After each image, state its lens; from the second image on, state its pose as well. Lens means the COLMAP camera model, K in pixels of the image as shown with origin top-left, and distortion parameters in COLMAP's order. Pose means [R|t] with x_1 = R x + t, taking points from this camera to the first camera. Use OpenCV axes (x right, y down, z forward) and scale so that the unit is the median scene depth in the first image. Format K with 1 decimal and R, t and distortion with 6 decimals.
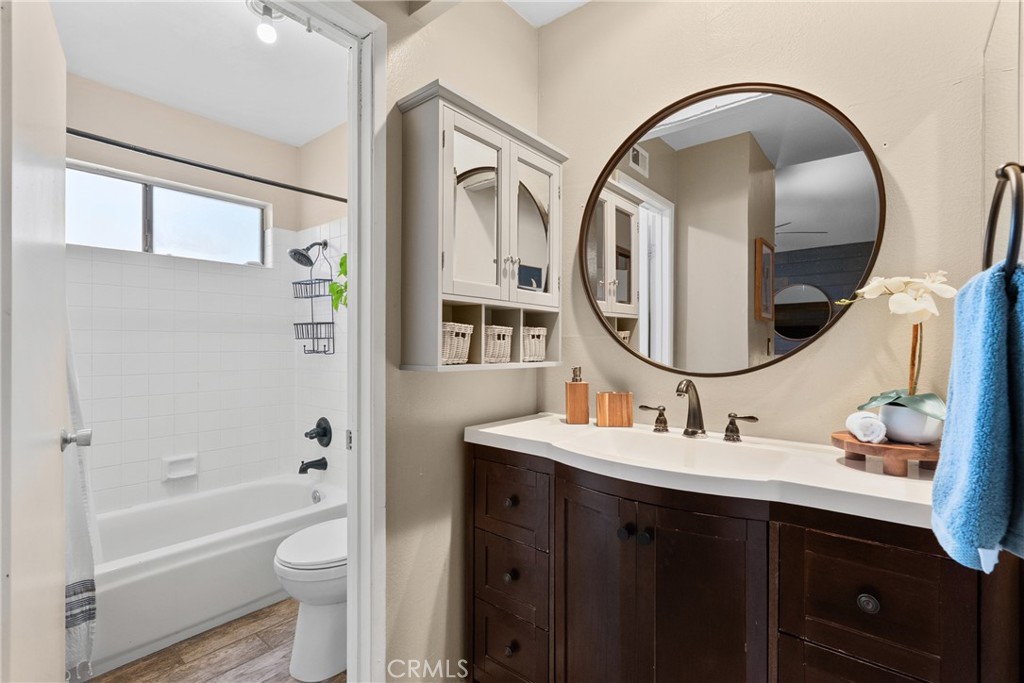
lens RADIAL K [[466.9, 0, 508.7], [0, 466.9, 337.7], [0, 0, 1]] dist [0.004945, 0.000734]
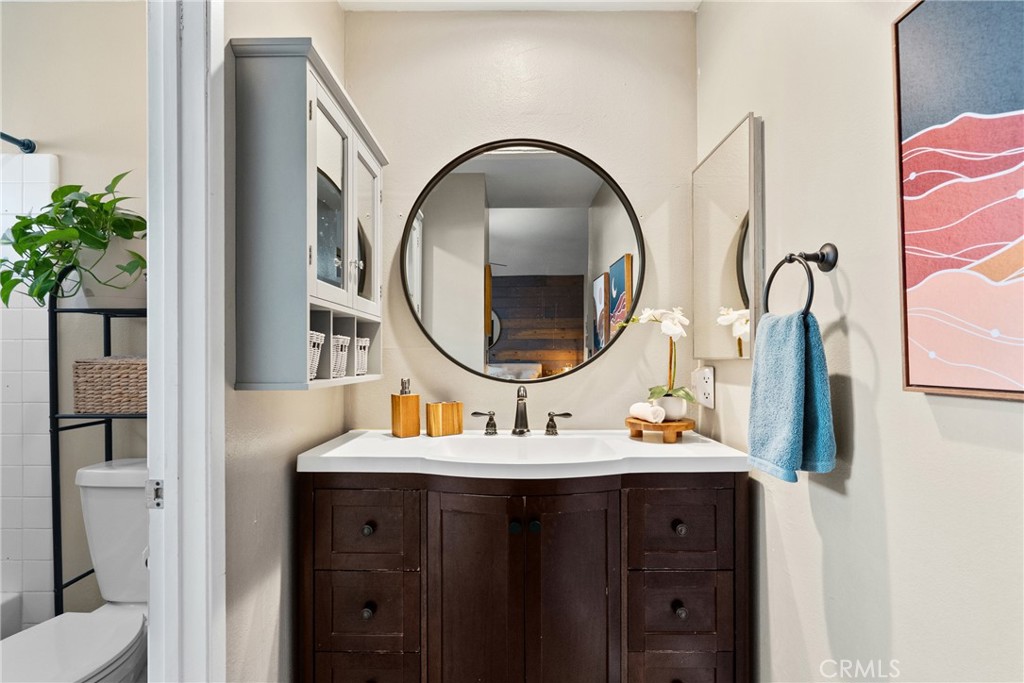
lens RADIAL K [[466.7, 0, 510.0], [0, 466.7, 347.1], [0, 0, 1]] dist [-0.002364, 0.000959]
pose [[0.776555, 0.007953, 0.629999, -0.348968], [-0.005532, 0.999968, -0.005804, 0.000057], [-0.630025, 0.001022, 0.776574, 0.117472]]
